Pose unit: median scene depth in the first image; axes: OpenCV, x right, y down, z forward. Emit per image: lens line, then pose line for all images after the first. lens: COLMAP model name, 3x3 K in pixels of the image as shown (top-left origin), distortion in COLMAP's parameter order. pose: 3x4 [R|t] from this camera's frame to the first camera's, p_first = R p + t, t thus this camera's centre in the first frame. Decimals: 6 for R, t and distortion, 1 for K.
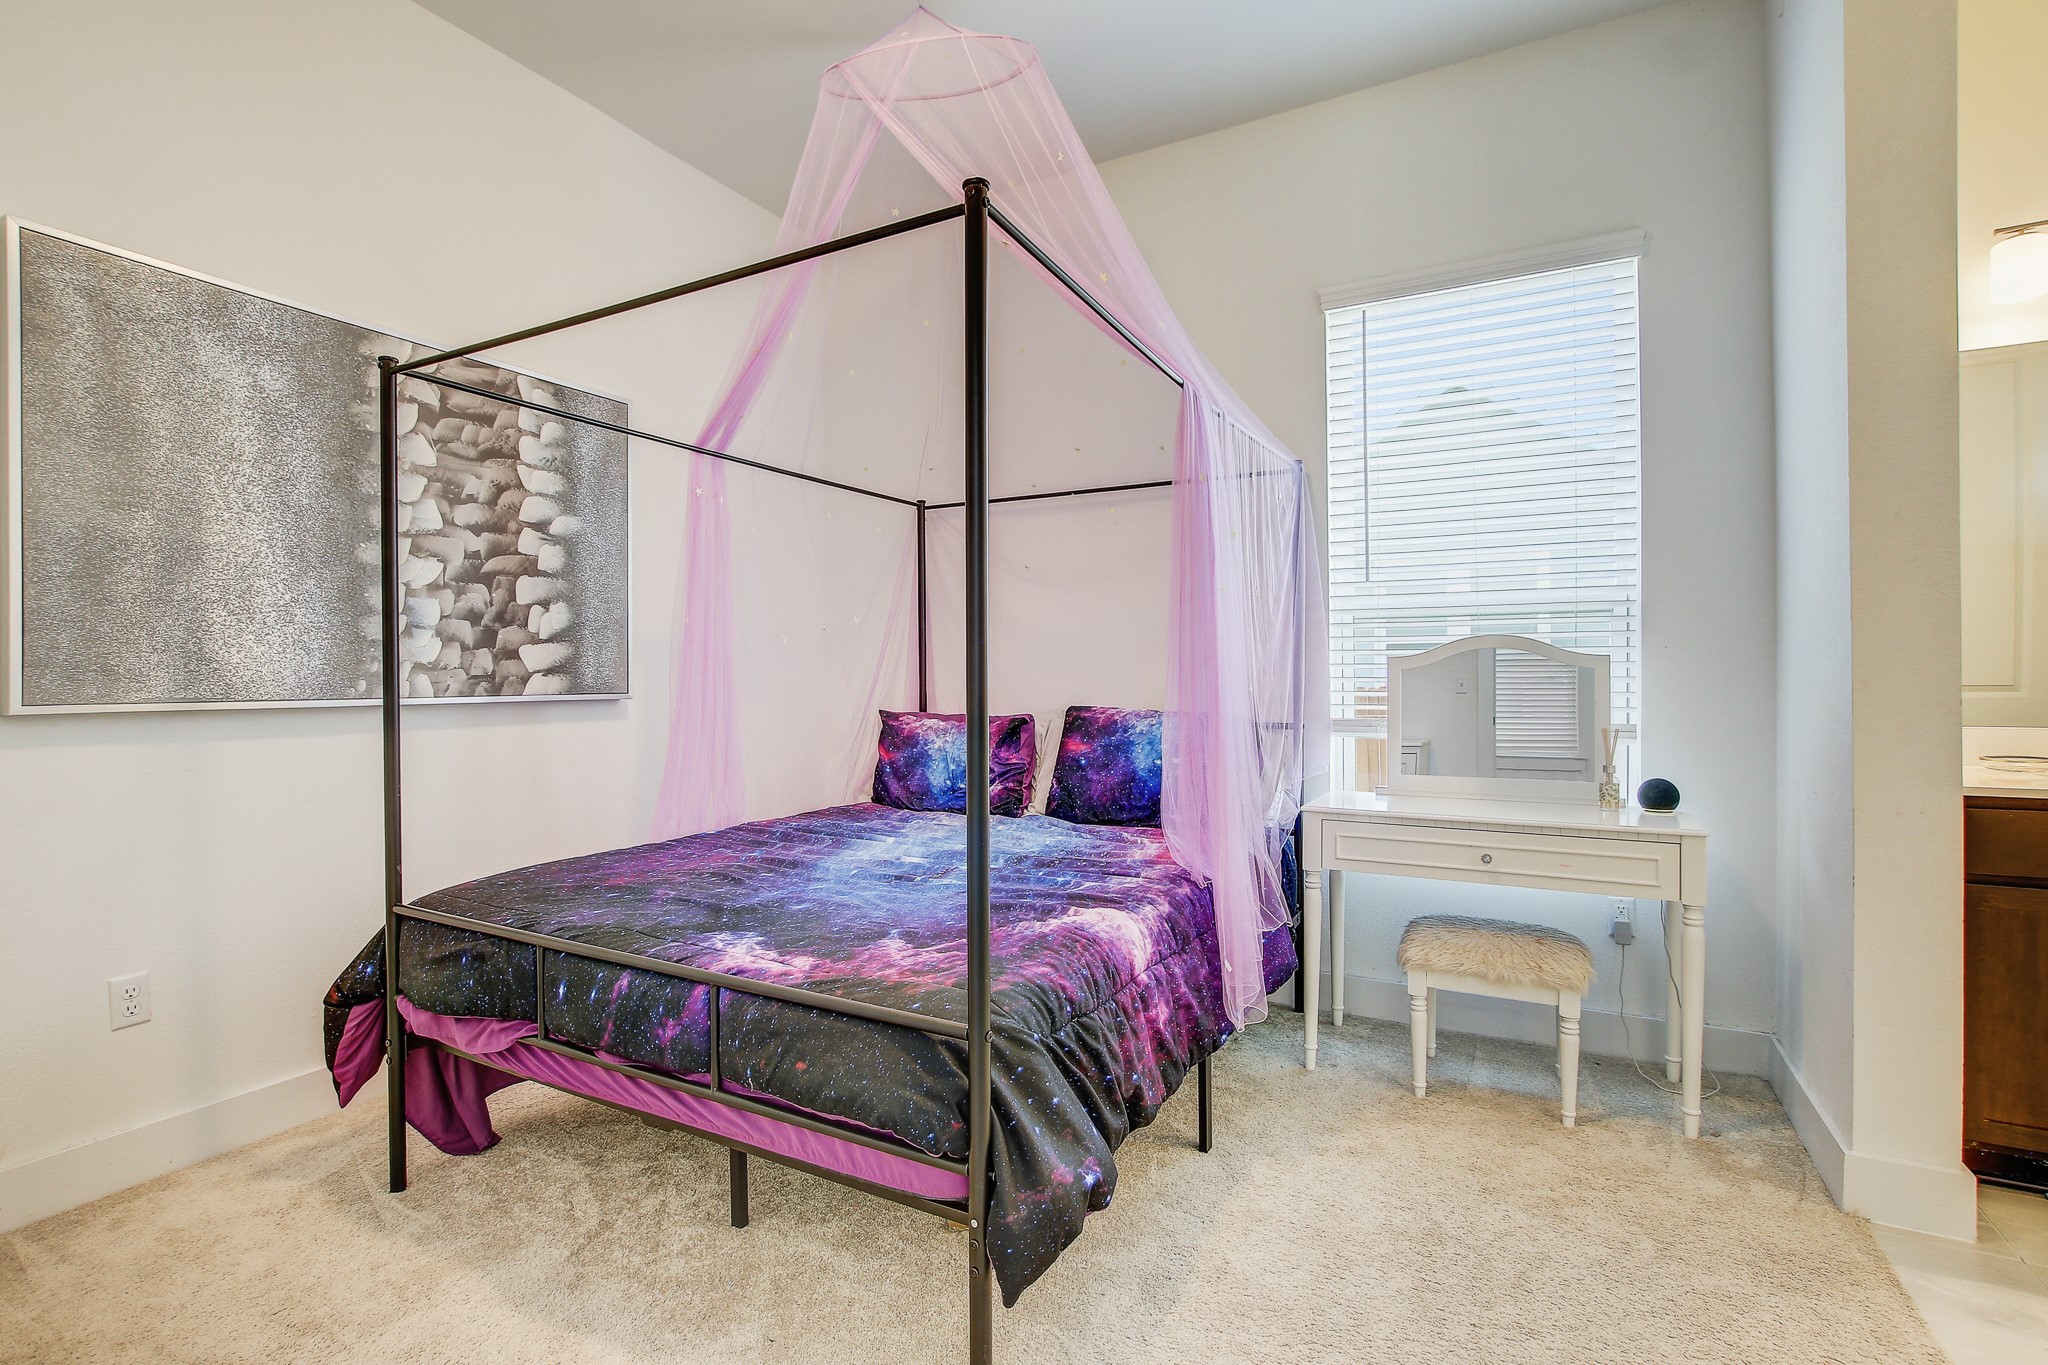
lens RADIAL K [[949.9, 0, 1019.4], [0, 949.9, 684.0], [0, 0, 1]] dist [-0.012534, 0.000392]
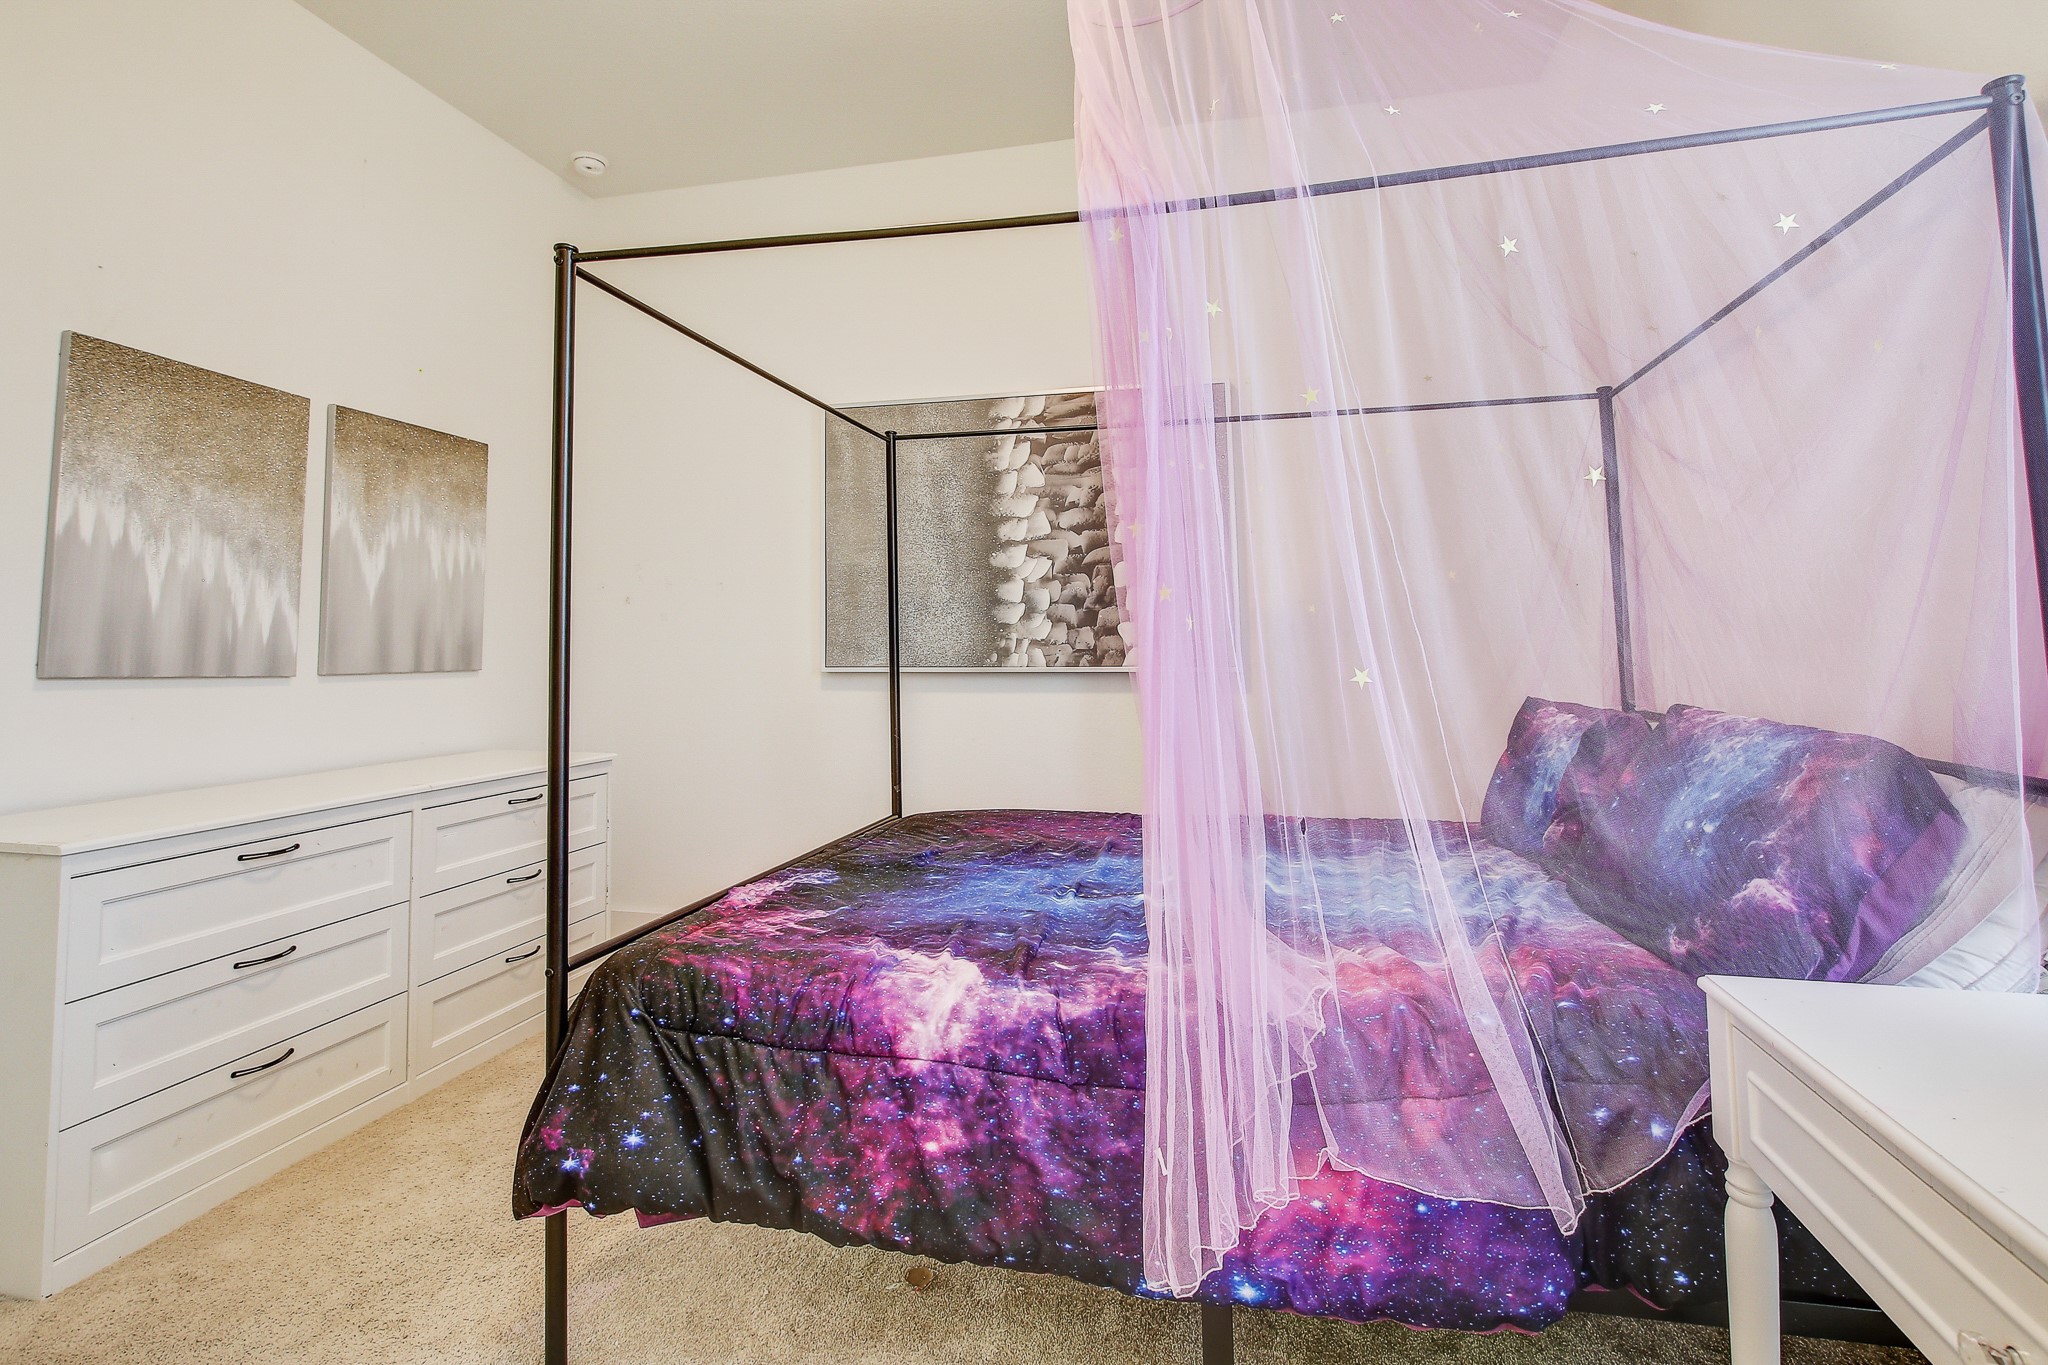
lens RADIAL K [[949.9, 0, 974.0], [0, 949.9, 597.8], [0, 0, 1]] dist [-0.012534, 0.000392]
pose [[0.283998, -0.051445, -0.957444, 0.558875], [-0.002640, 0.998514, -0.054435, -0.008453], [0.958821, 0.017987, 0.283440, 0.531070]]
